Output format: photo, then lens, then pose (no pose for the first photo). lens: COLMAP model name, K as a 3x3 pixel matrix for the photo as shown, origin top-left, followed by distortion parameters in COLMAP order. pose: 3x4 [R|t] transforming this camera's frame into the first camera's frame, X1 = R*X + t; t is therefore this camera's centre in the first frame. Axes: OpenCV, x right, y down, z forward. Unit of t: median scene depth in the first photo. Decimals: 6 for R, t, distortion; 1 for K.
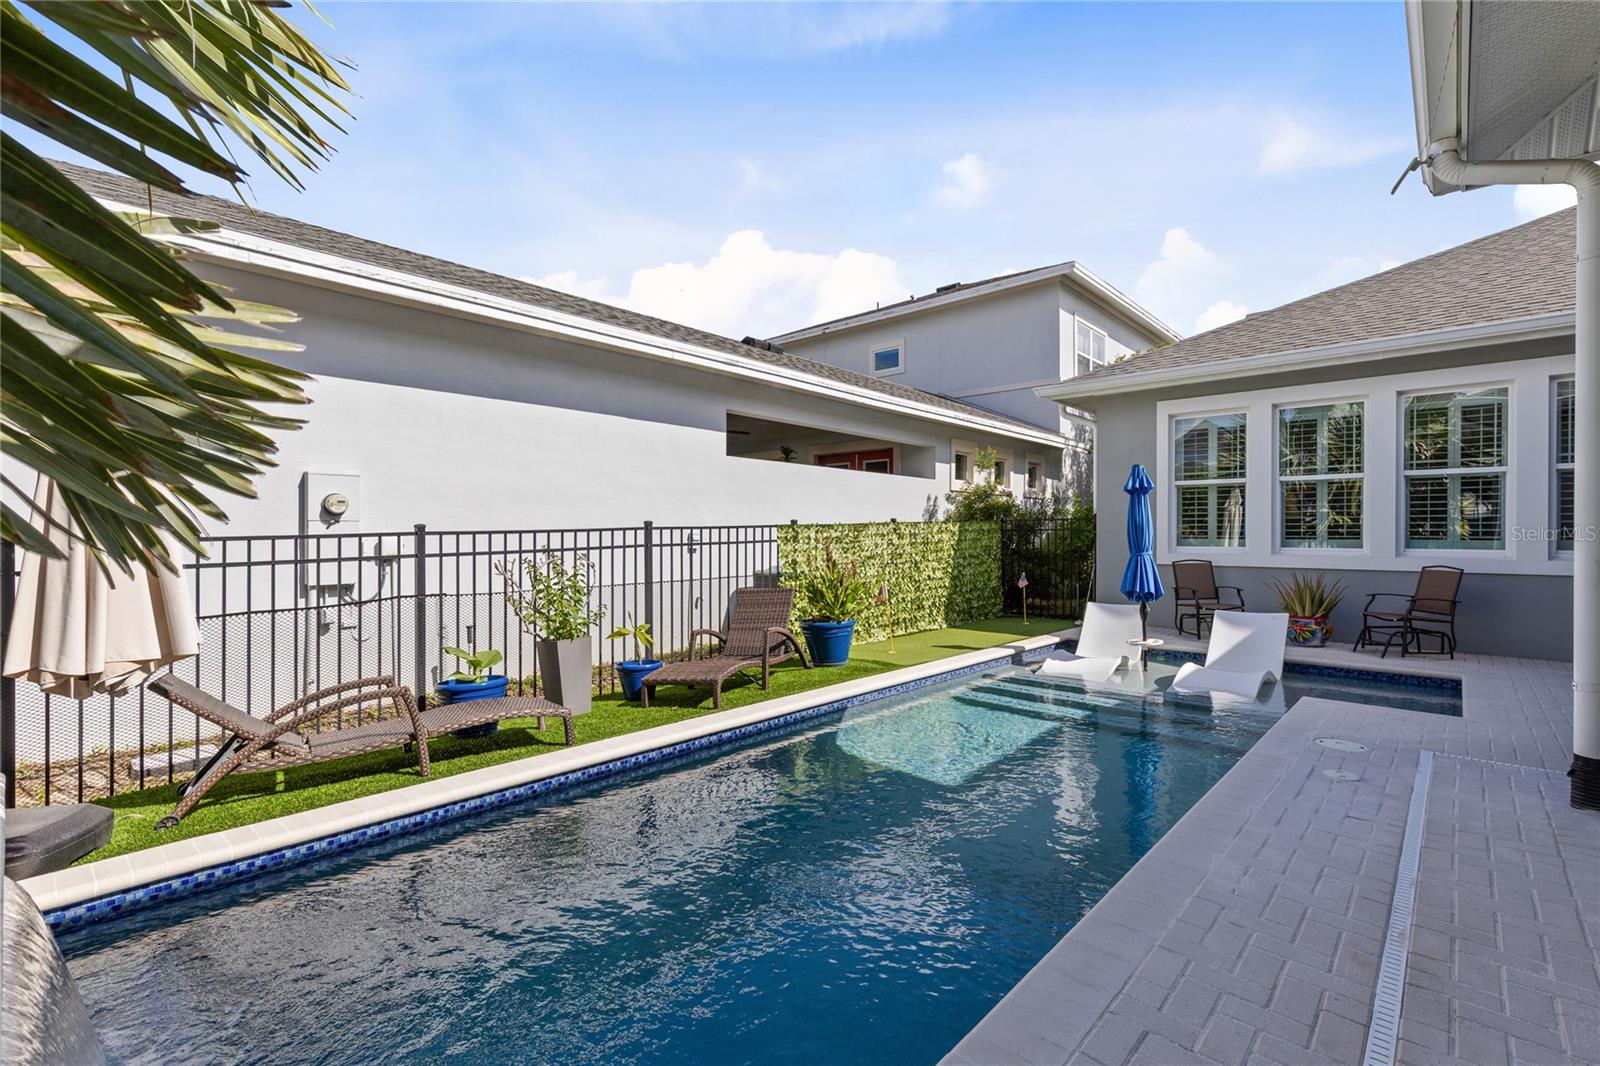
lens RADIAL K [[716.8, 0, 794.3], [0, 716.8, 541.6], [0, 0, 1]] dist [-0.001685, -0.000954]
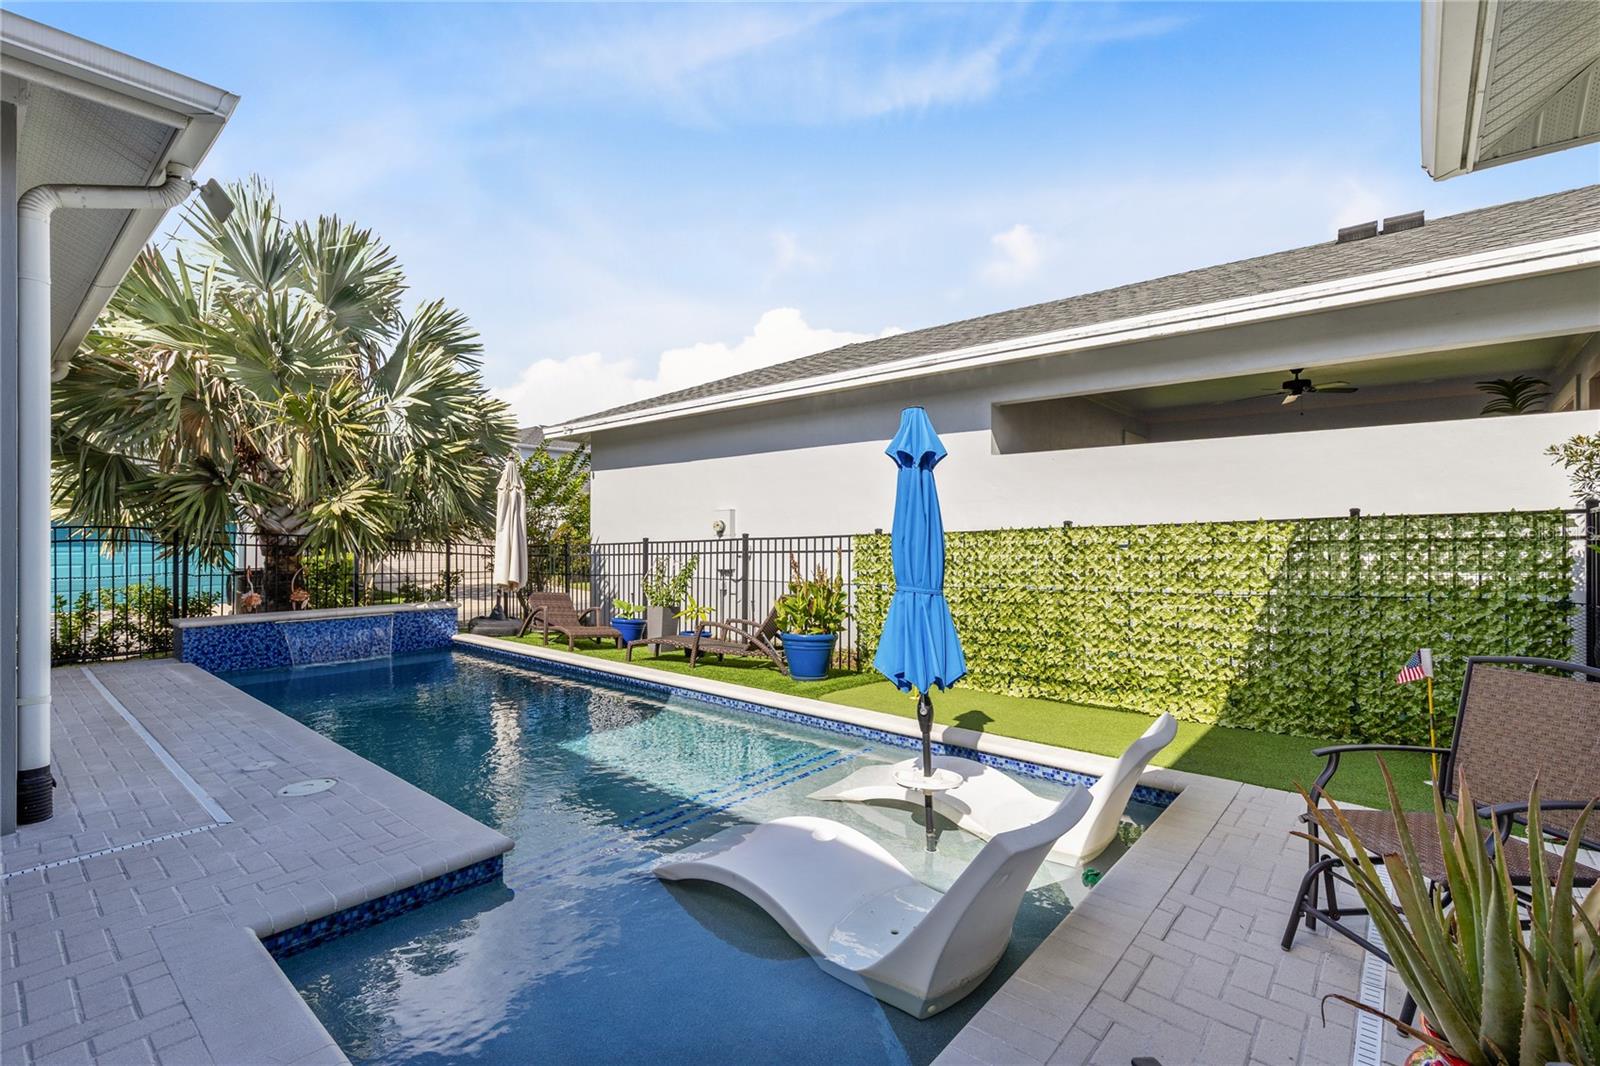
lens RADIAL K [[724.0, 0, 800.0], [0, 724.0, 533.0], [0, 0, 1]] dist [-0.001616, -0.000773]
pose [[0.030076, -0.003892, -0.999540, 0.806885], [-0.006117, 0.999973, -0.004078, -0.017727], [0.999529, 0.006237, 0.030051, 0.747784]]
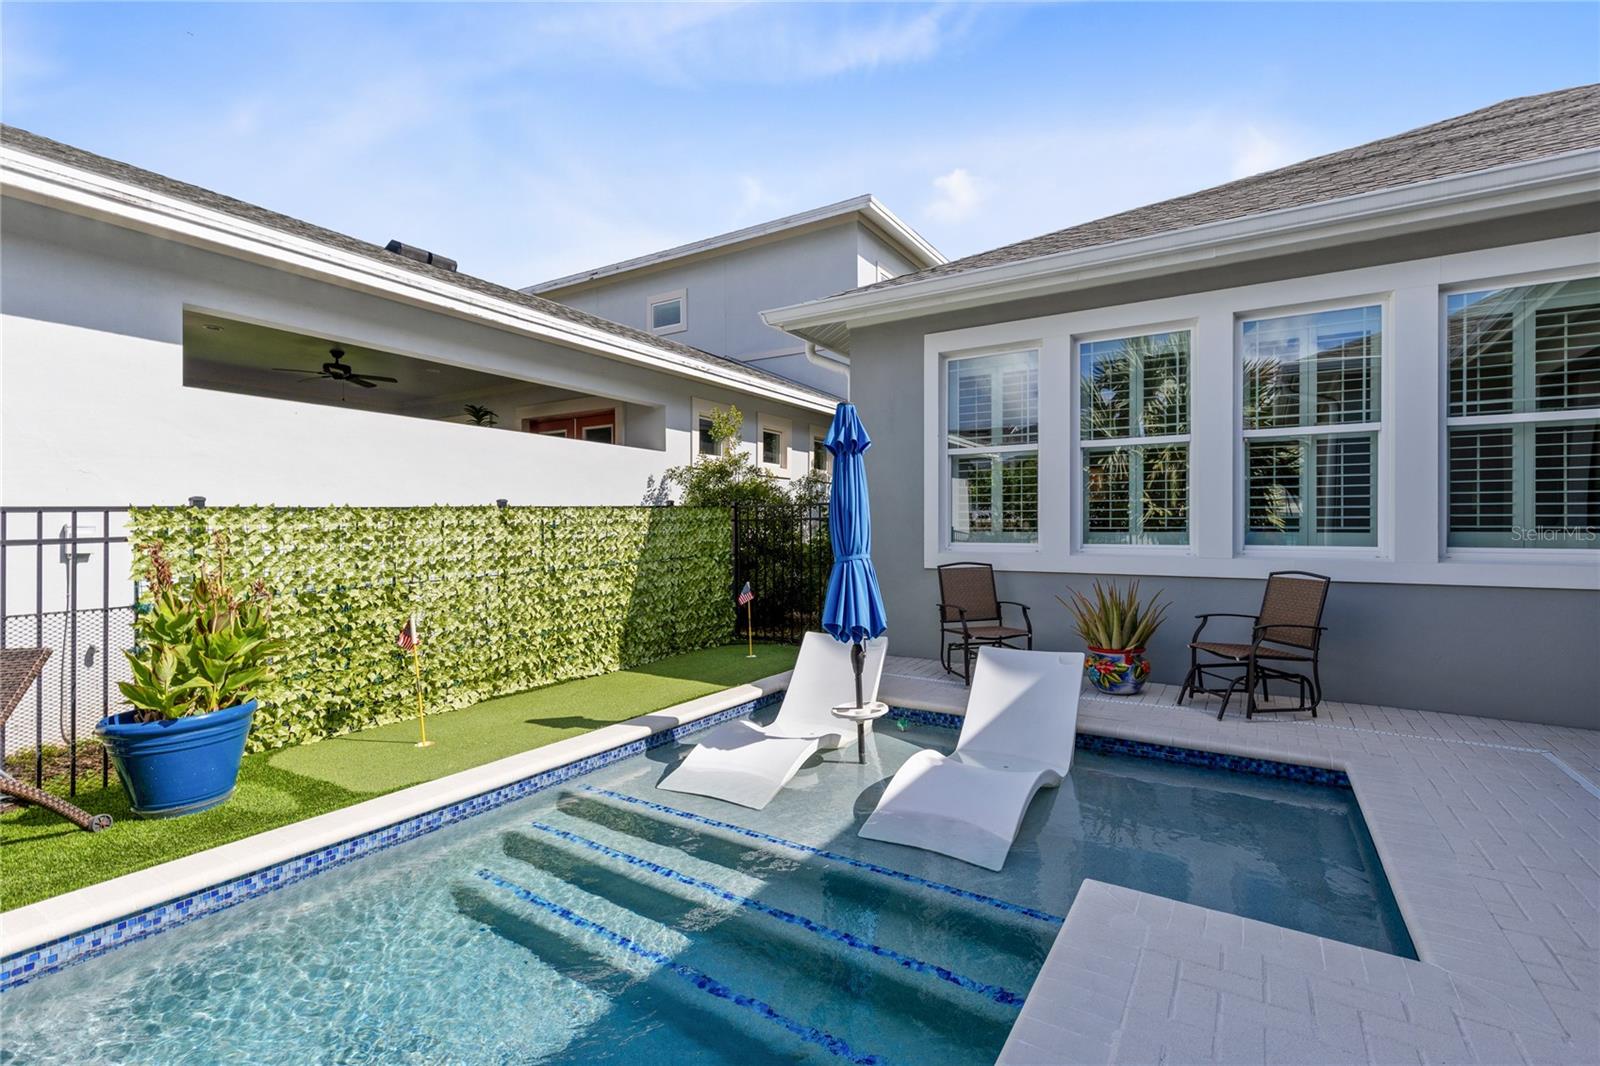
lens RADIAL K [[724.0, 0, 800.0], [0, 724.0, 533.0], [0, 0, 1]] dist [-0.001616, -0.000773]
pose [[0.982071, -0.004624, 0.188455, 0.276161], [0.005037, 0.999986, -0.001713, -0.002086], [-0.188444, 0.002631, 0.982080, 0.360879]]
